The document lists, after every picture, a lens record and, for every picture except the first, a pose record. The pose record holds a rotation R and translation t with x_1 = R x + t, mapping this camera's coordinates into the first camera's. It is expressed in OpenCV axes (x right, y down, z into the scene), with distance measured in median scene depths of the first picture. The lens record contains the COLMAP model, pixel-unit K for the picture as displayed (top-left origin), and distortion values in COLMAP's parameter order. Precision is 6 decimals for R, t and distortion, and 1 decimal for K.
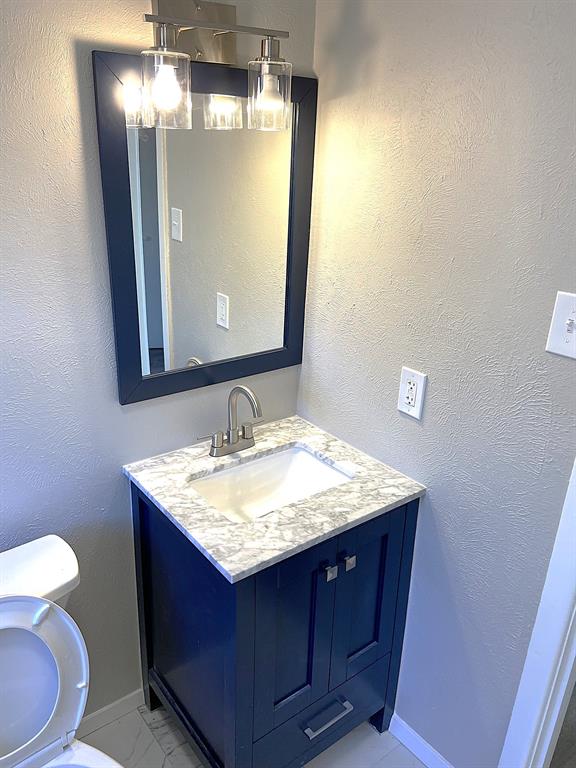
lens RADIAL K [[578.1, 0, 284.1], [0, 578.1, 380.6], [0, 0, 1]] dist [0.001724, -0.014542]
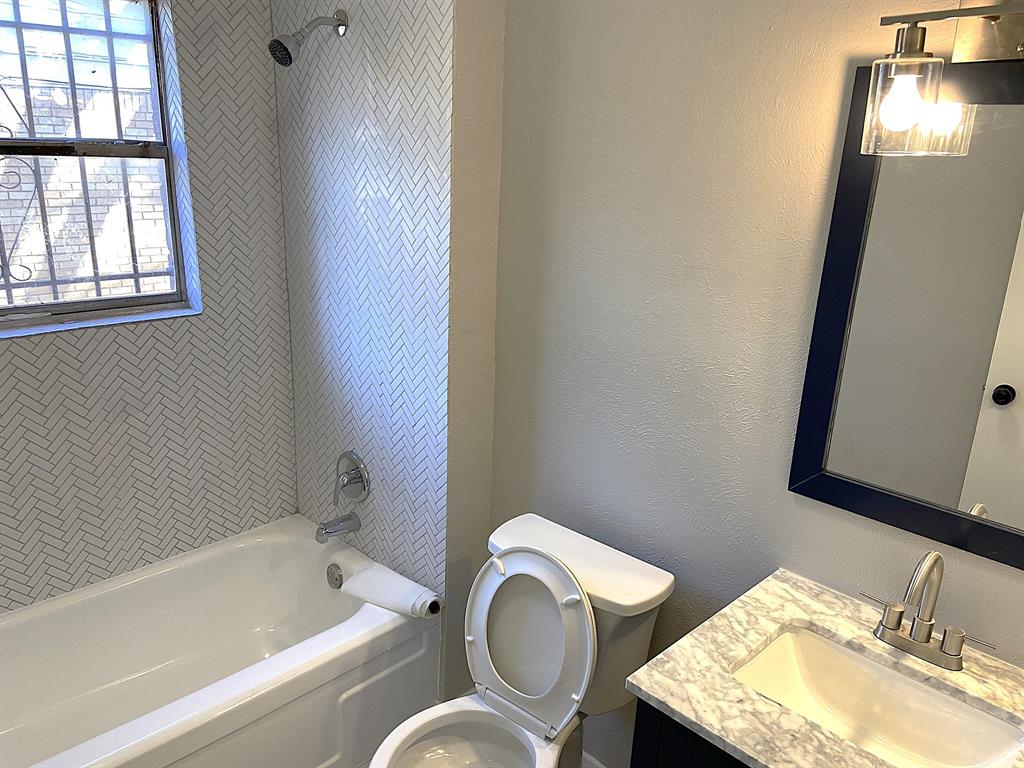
lens RADIAL K [[770.8, 0, 507.2], [0, 770.8, 386.6], [0, 0, 1]] dist [0.001724, -0.014542]
pose [[0.113690, 0.264736, -0.957596, 0.618399], [-0.387367, 0.899377, 0.202651, -0.142368], [0.914889, 0.347902, 0.204800, 0.357790]]
